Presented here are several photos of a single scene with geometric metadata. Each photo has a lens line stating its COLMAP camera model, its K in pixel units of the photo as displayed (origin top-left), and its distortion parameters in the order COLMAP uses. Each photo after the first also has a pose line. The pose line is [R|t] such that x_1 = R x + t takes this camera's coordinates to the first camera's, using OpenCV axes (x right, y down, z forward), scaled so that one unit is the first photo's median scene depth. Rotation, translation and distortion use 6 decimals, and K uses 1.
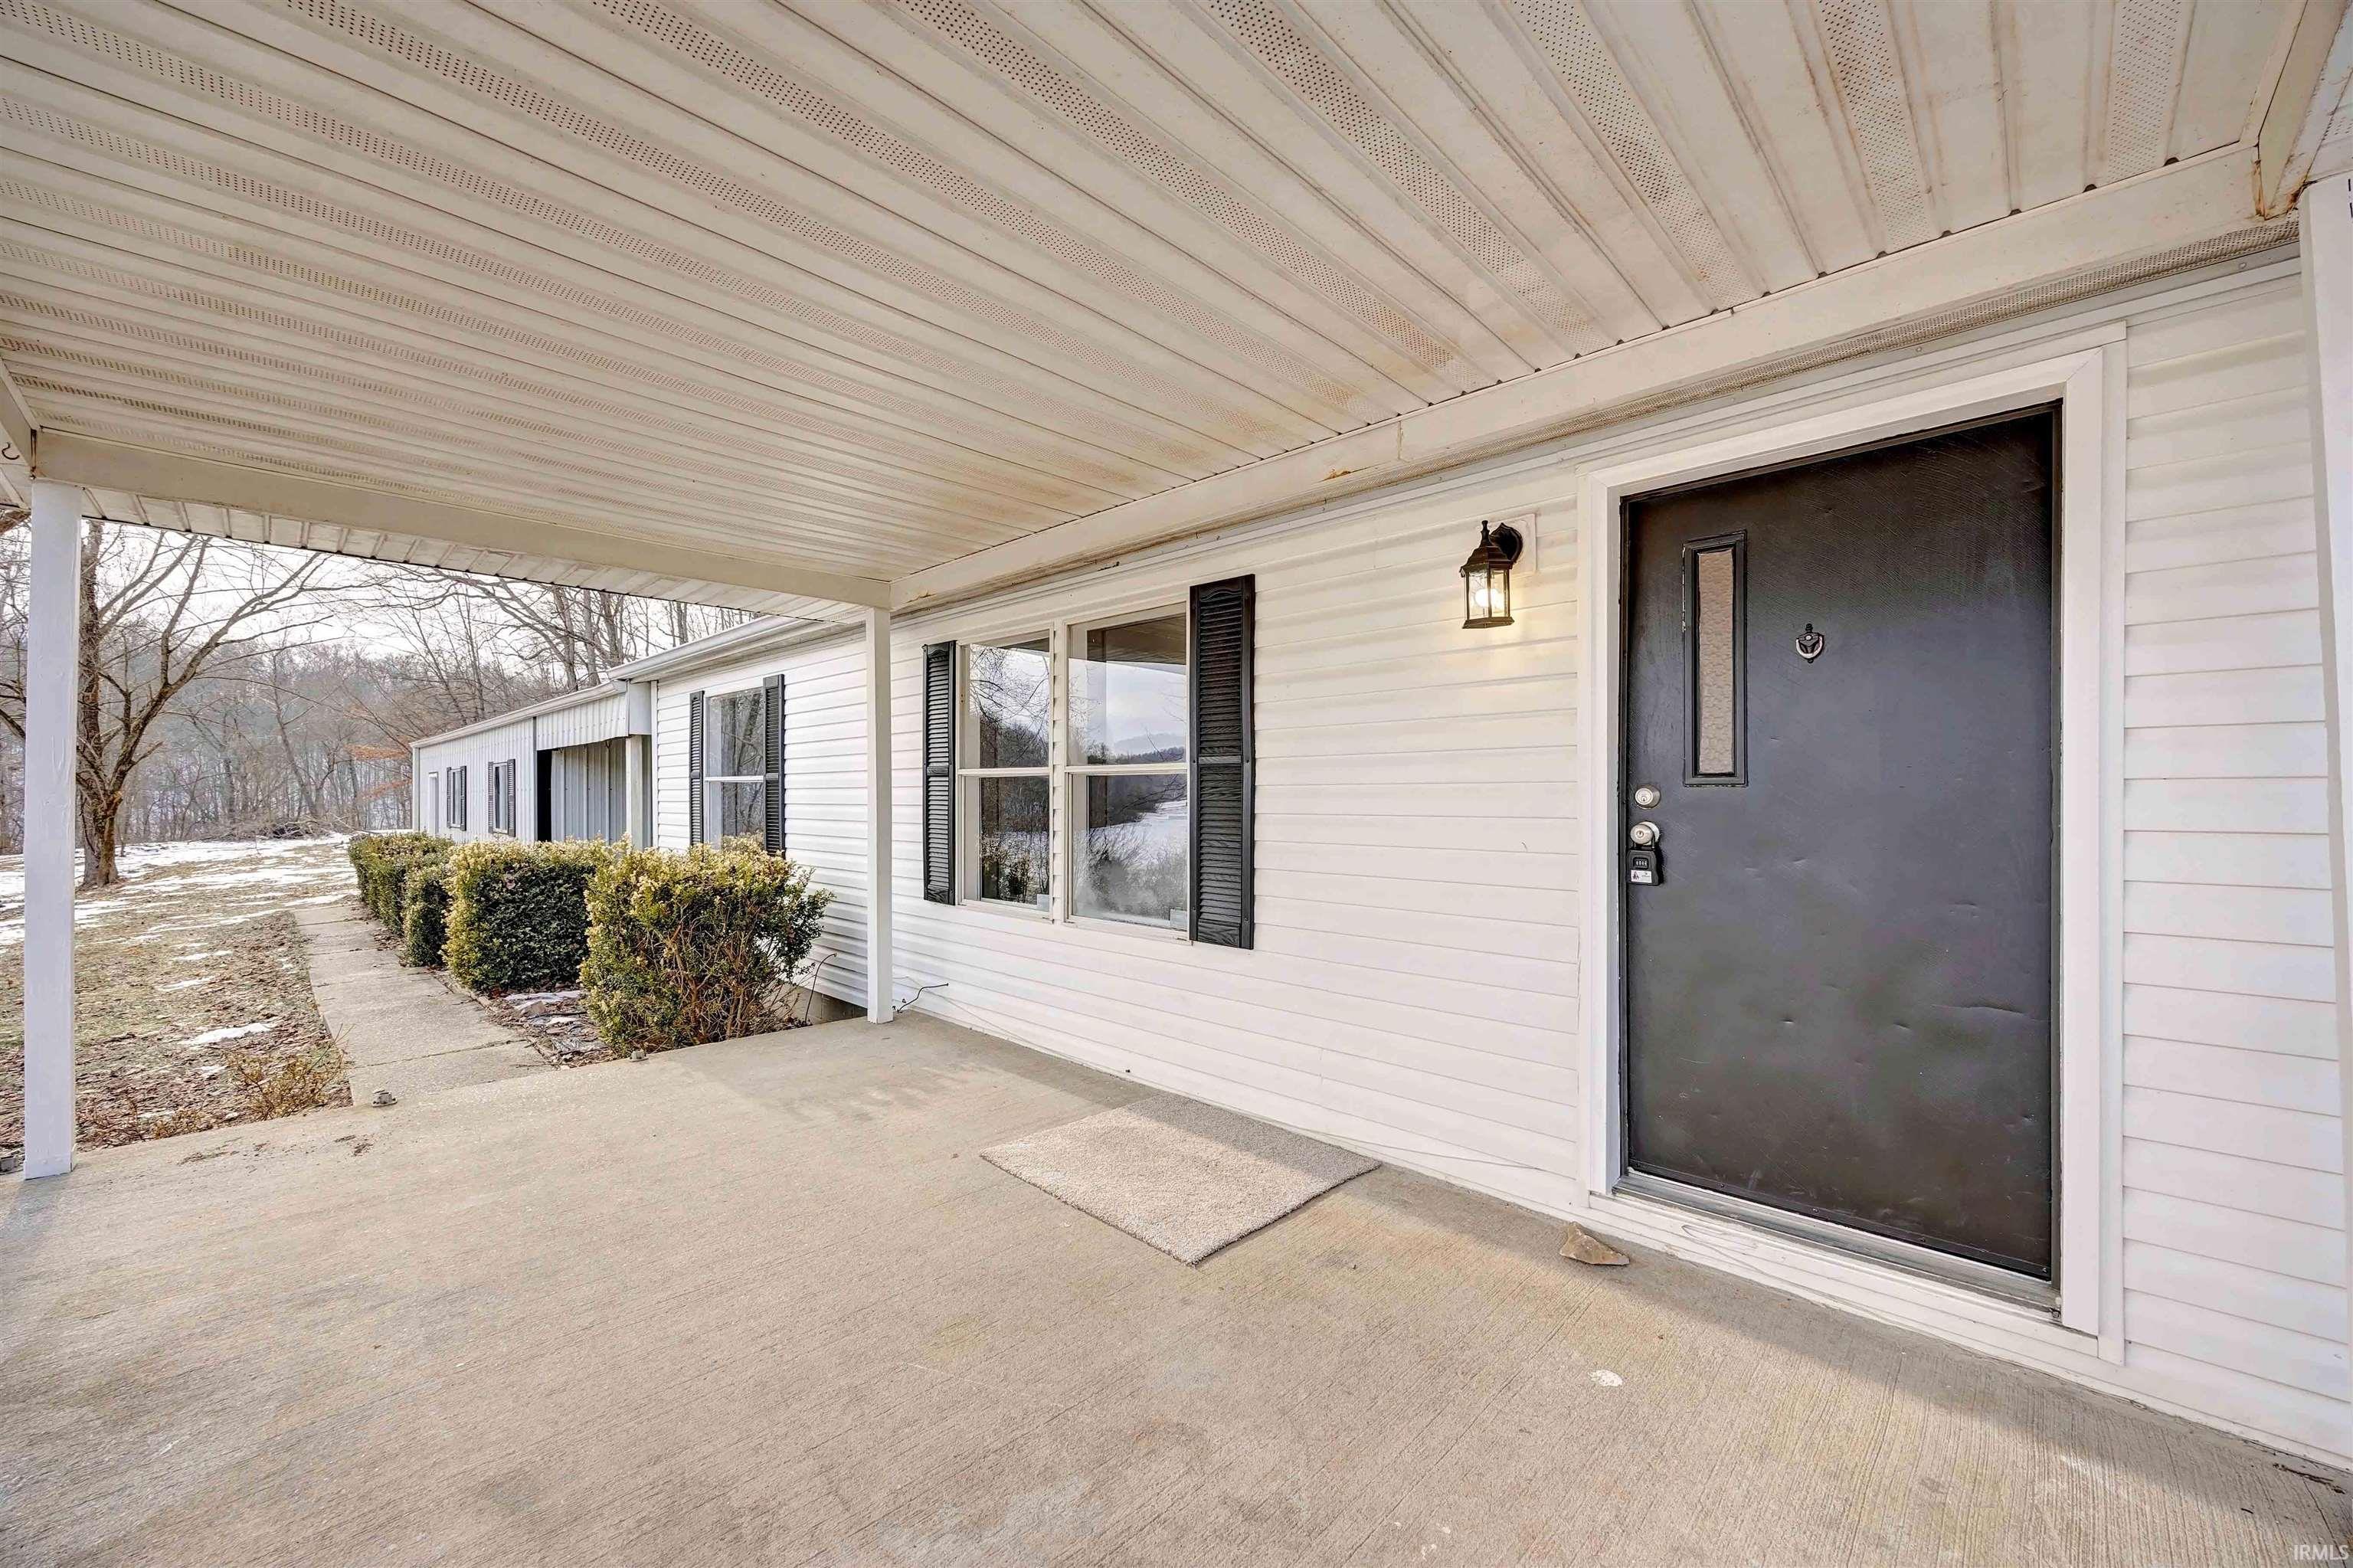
lens RADIAL K [[895.4, 0, 1183.6], [0, 895.4, 799.8], [0, 0, 1]] dist [-0.002843, 0.000057]
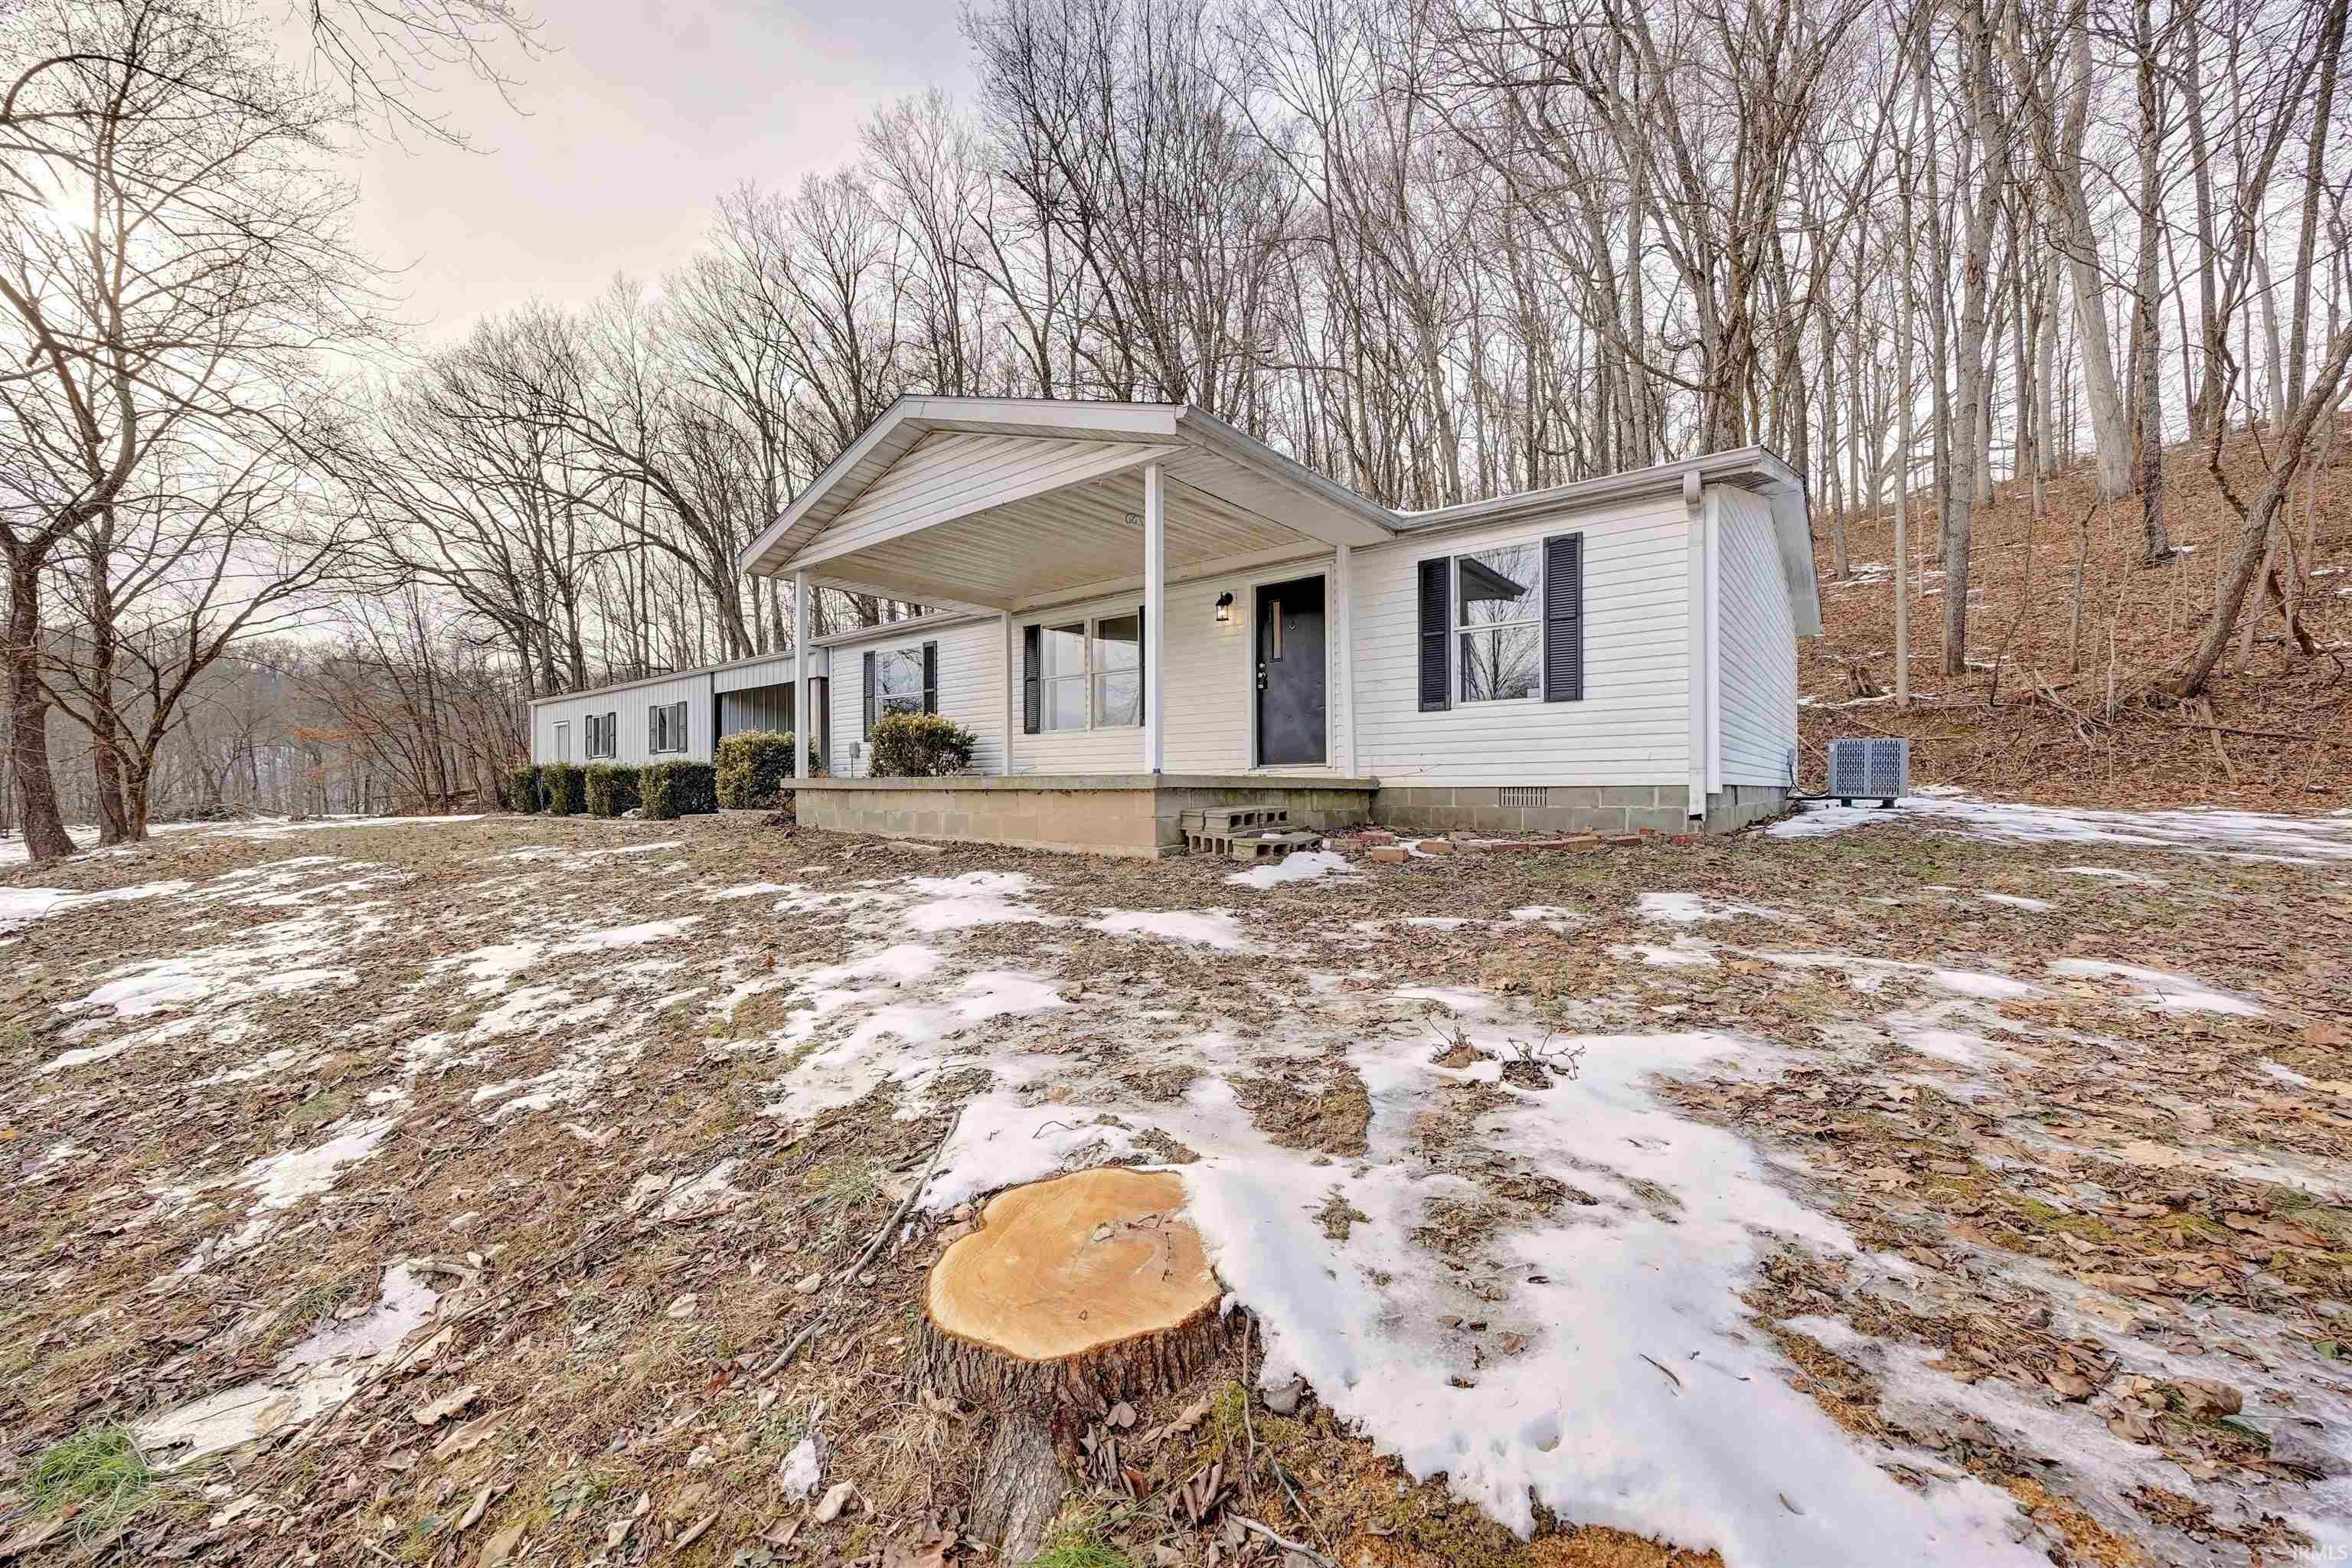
lens RADIAL K [[895.0, 0, 1176.7], [0, 895.0, 784.2], [0, 0, 1]] dist [-0.002843, 0.000057]
pose [[0.996853, -0.001722, 0.079247, -0.119050], [0.002617, 0.999934, -0.011193, 0.426119], [-0.079223, 0.011365, 0.996792, -2.172711]]
